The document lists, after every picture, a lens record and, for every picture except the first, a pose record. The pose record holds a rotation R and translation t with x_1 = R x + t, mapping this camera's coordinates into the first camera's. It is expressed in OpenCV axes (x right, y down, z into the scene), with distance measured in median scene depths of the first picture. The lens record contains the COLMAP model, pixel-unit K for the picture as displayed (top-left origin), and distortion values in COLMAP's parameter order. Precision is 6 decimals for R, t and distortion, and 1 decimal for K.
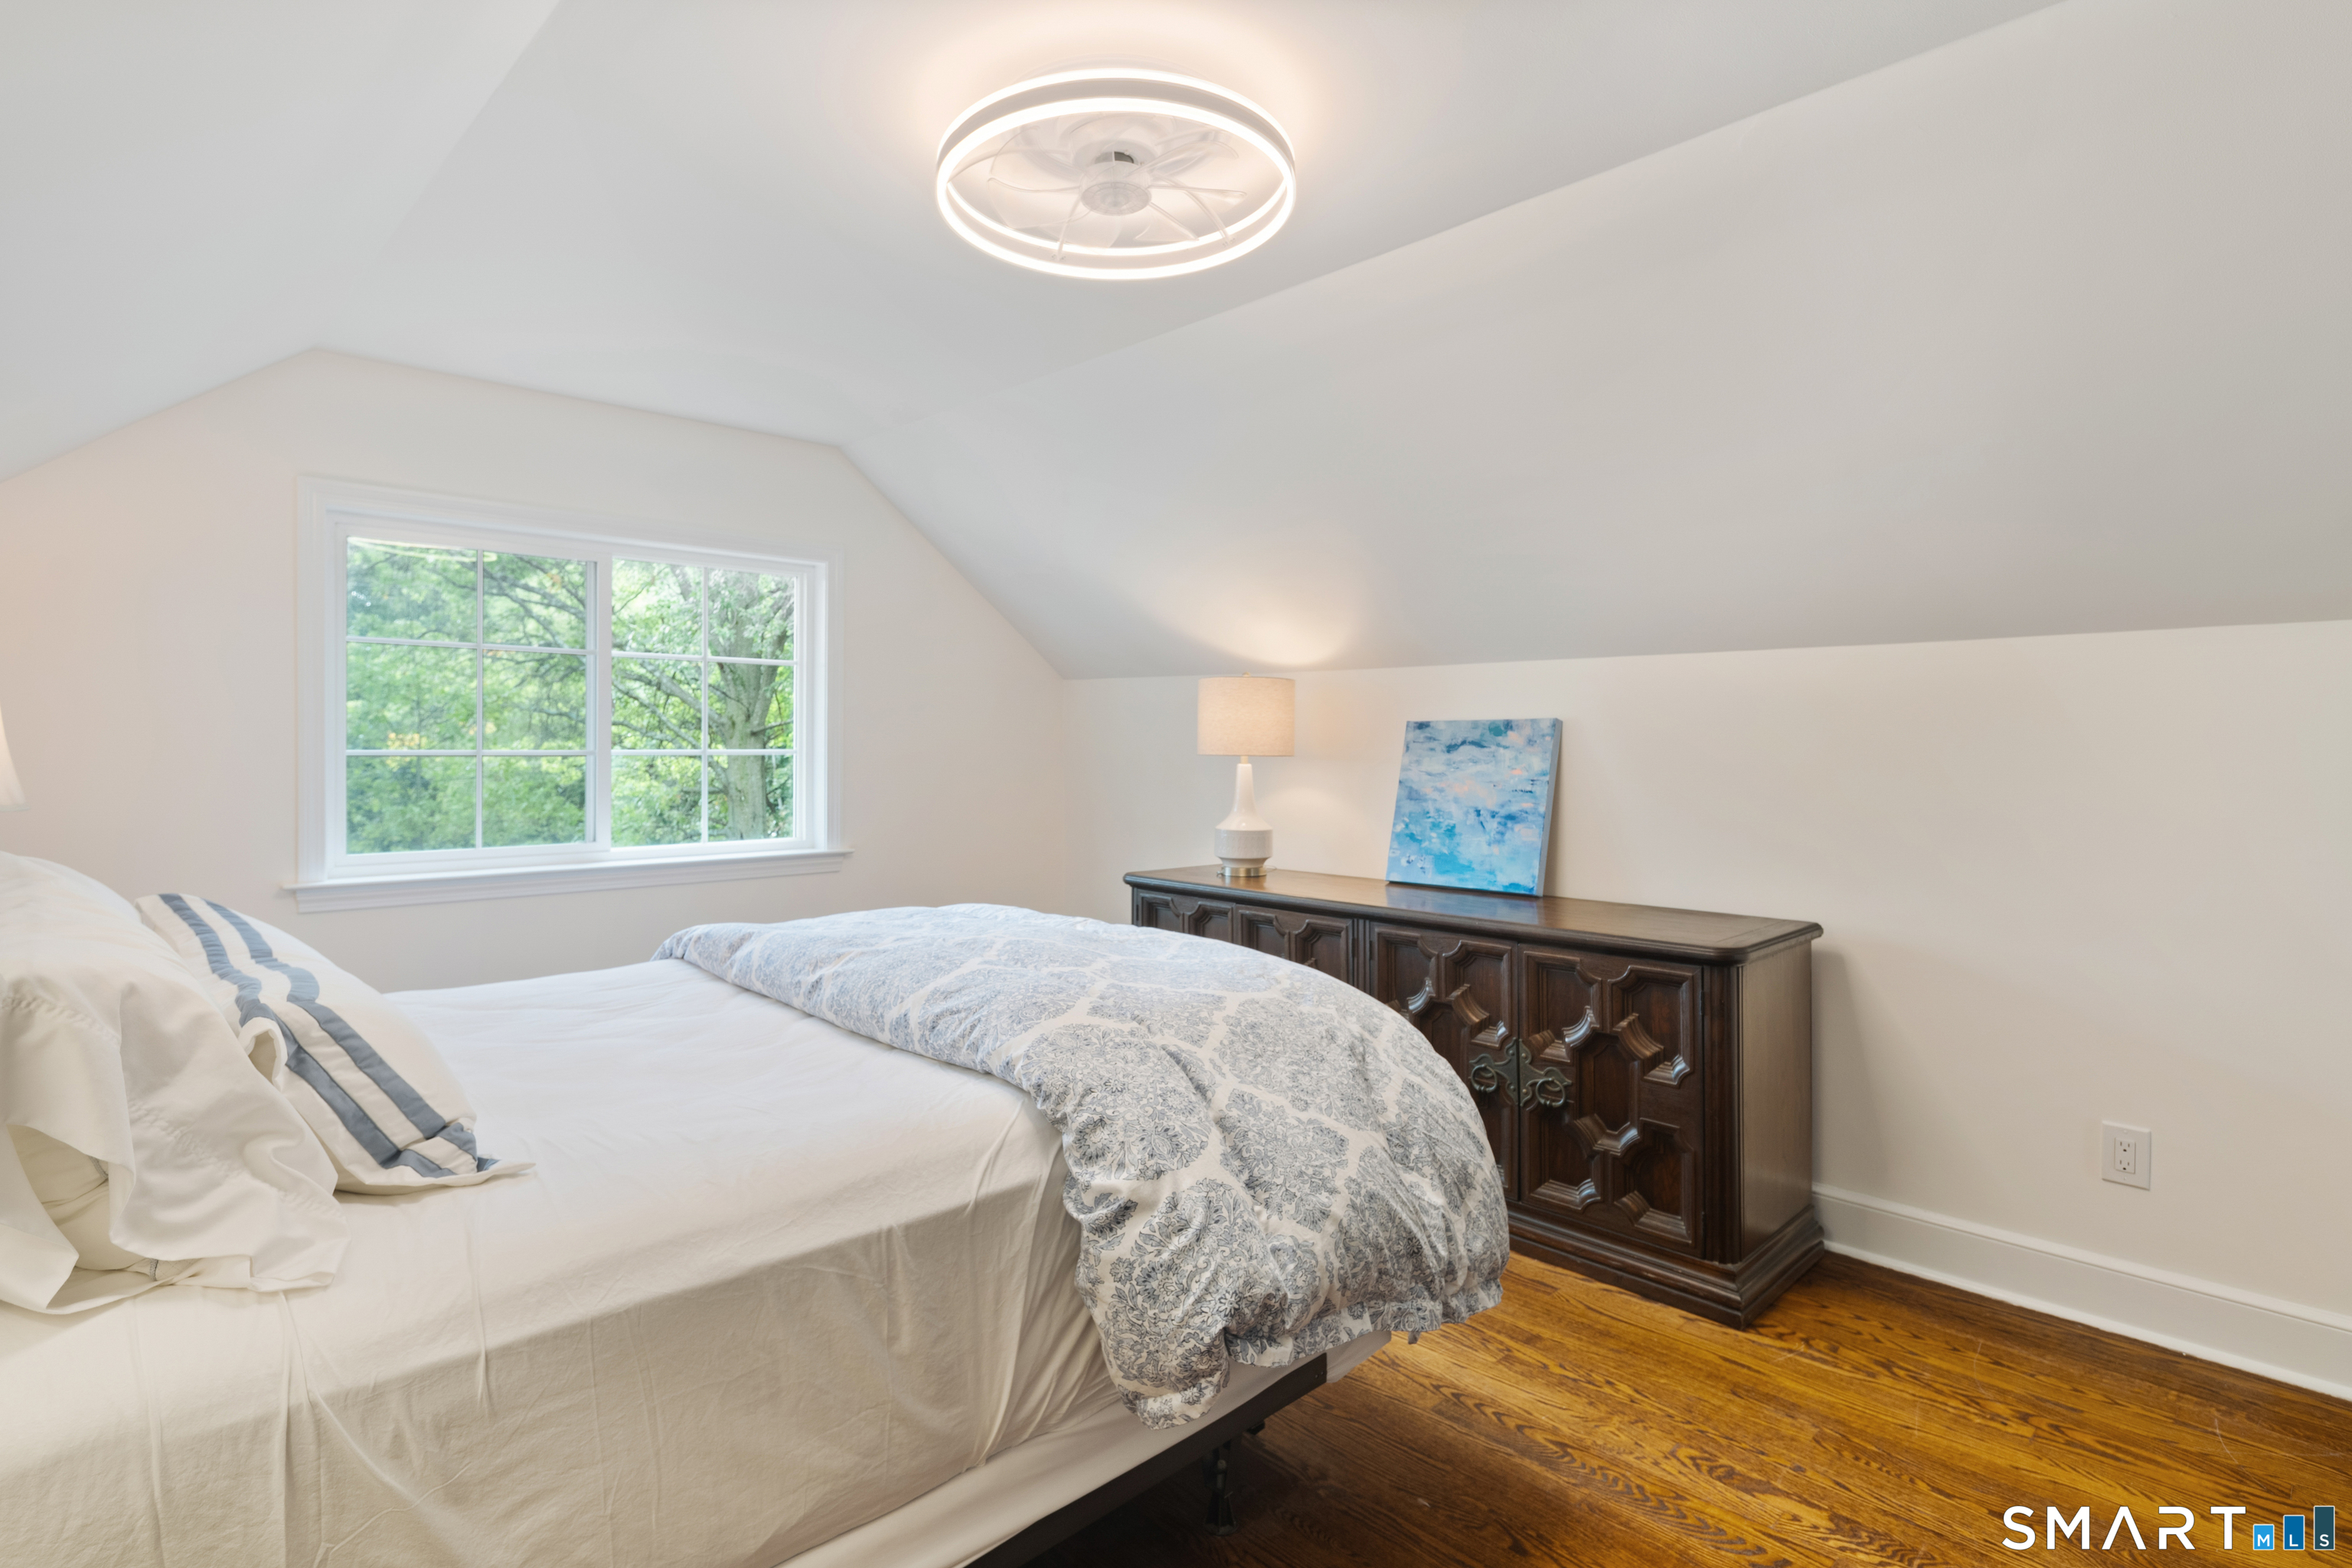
lens RADIAL K [[1162.8, 0, 1176.9], [0, 1162.8, 753.5], [0, 0, 1]] dist [-0.000173, -0.000415]
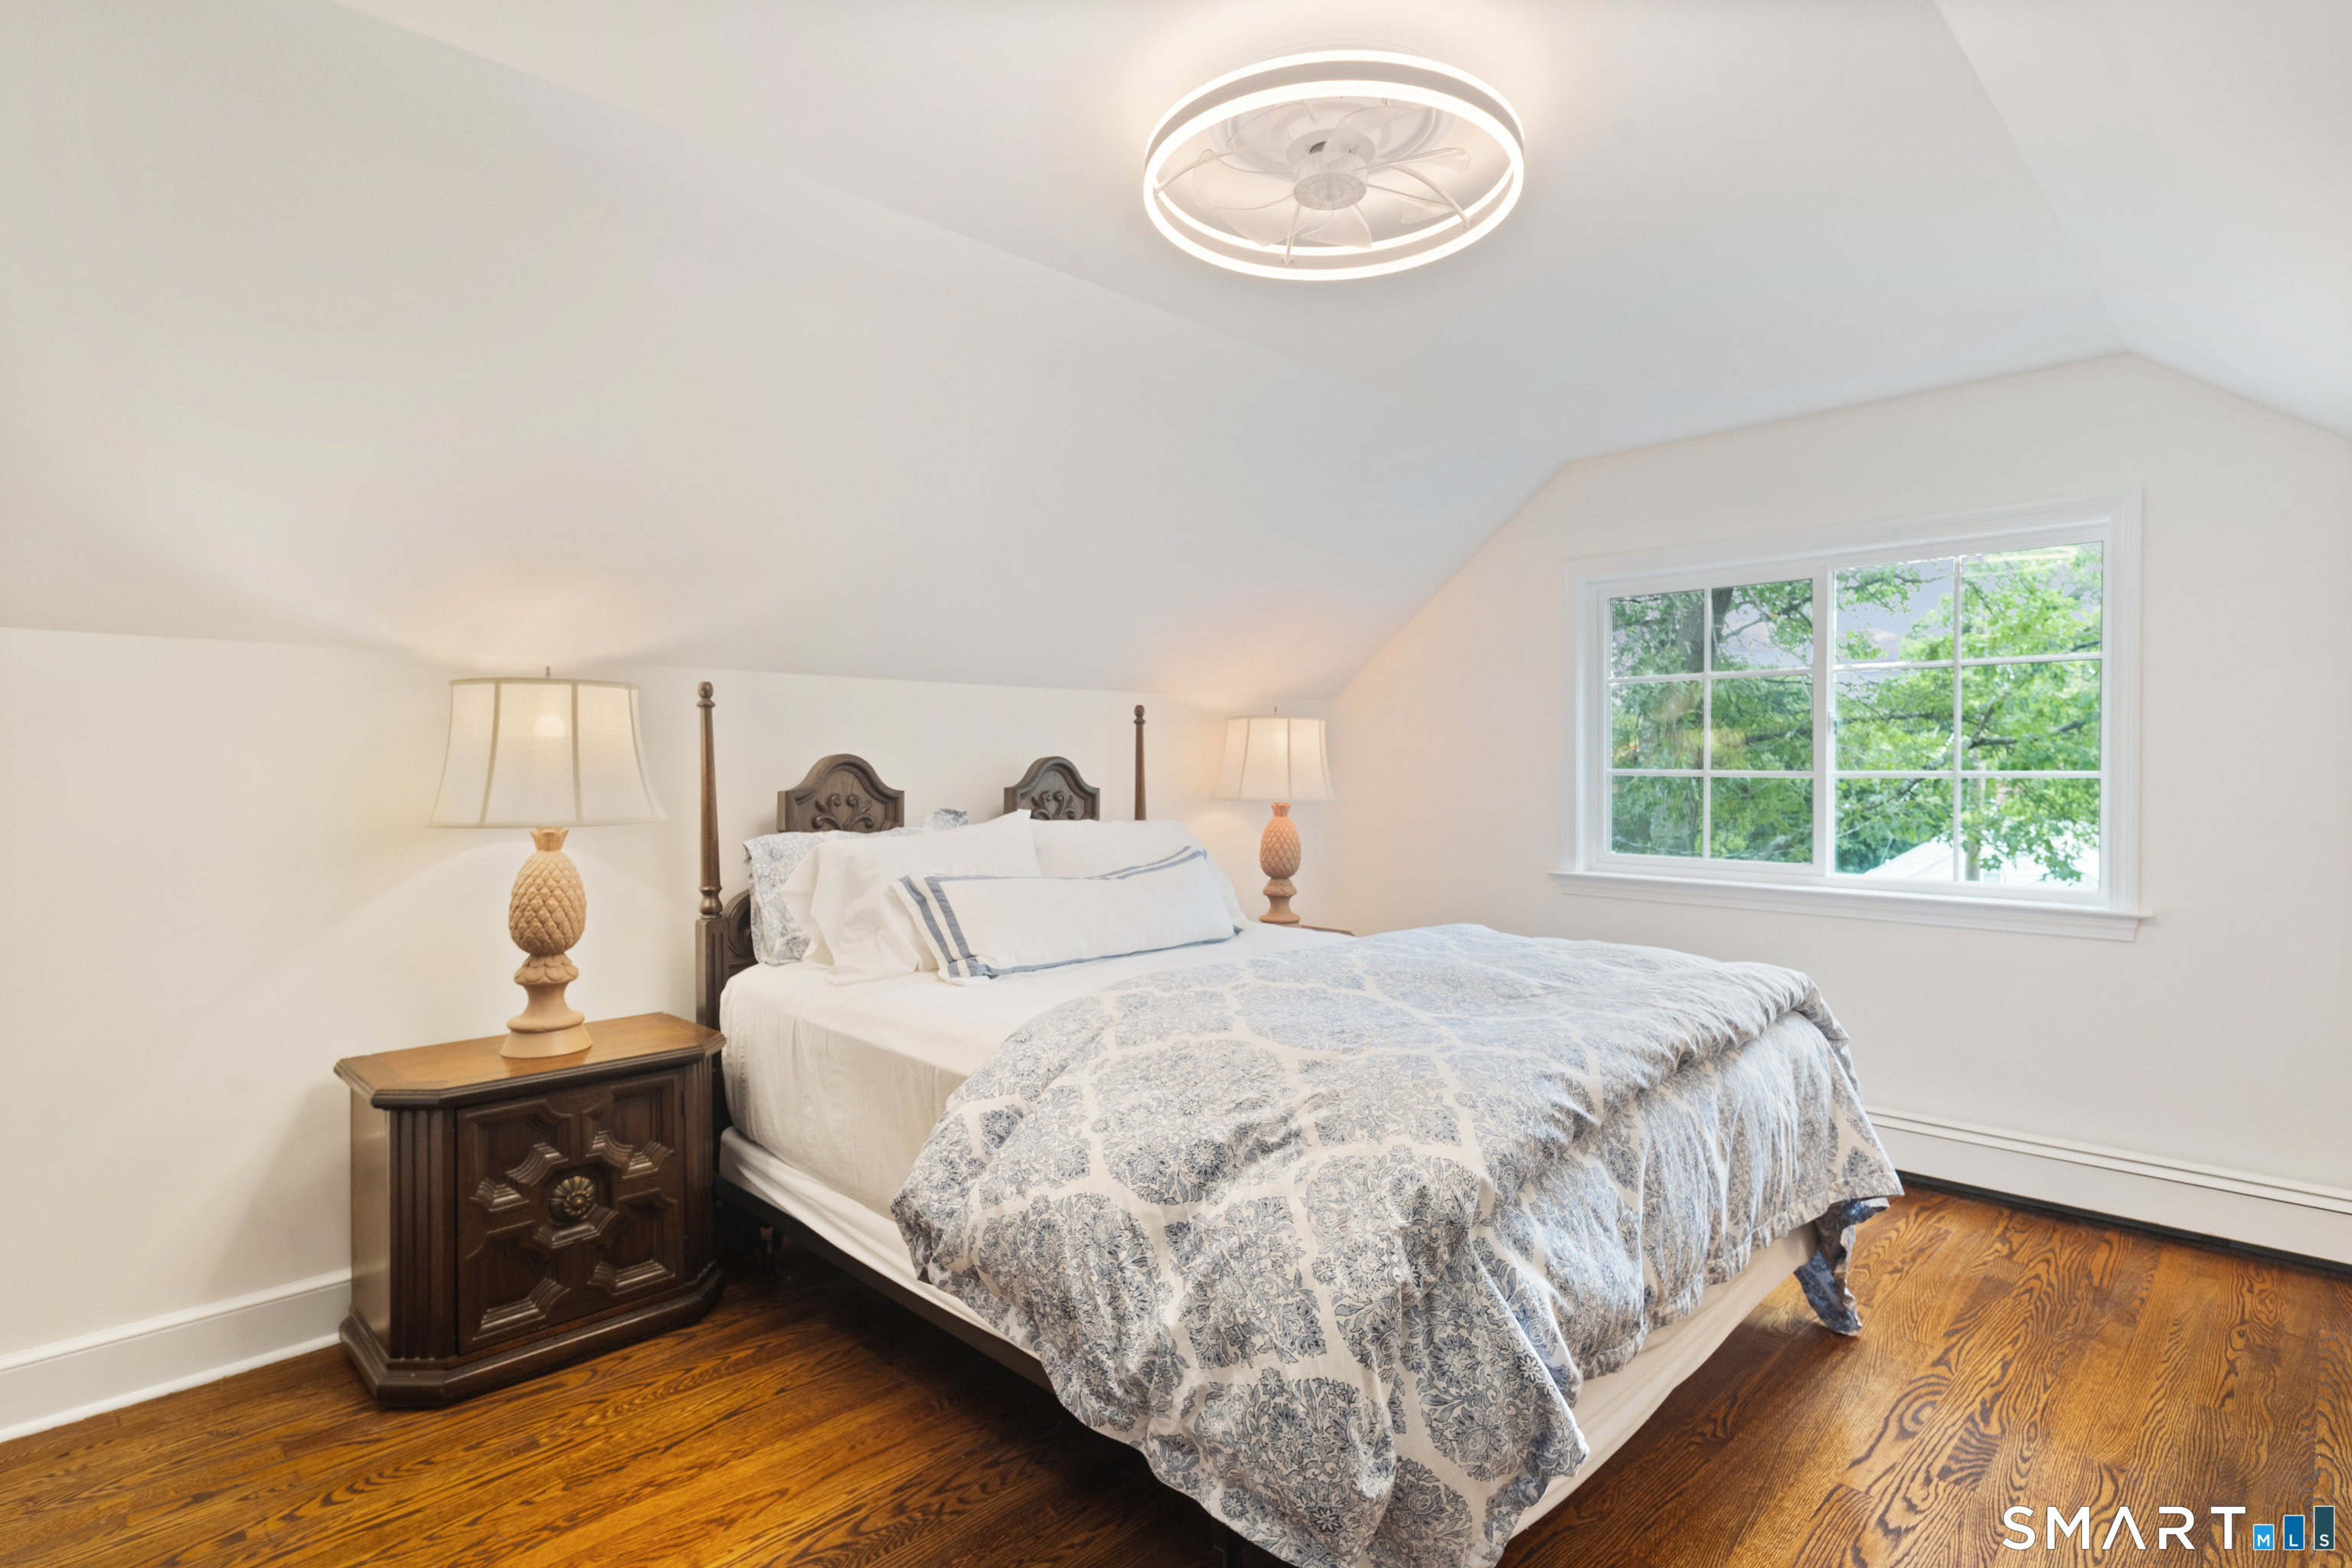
lens RADIAL K [[1158.7, 0, 1176.0], [0, 1158.7, 784.0], [0, 0, 1]] dist [0.001326, -0.000173]
pose [[0.034822, 0.015182, -0.999278, 1.036116], [-0.007879, 0.999858, 0.014916, -0.005820], [0.999362, 0.007354, 0.034937, 0.972379]]
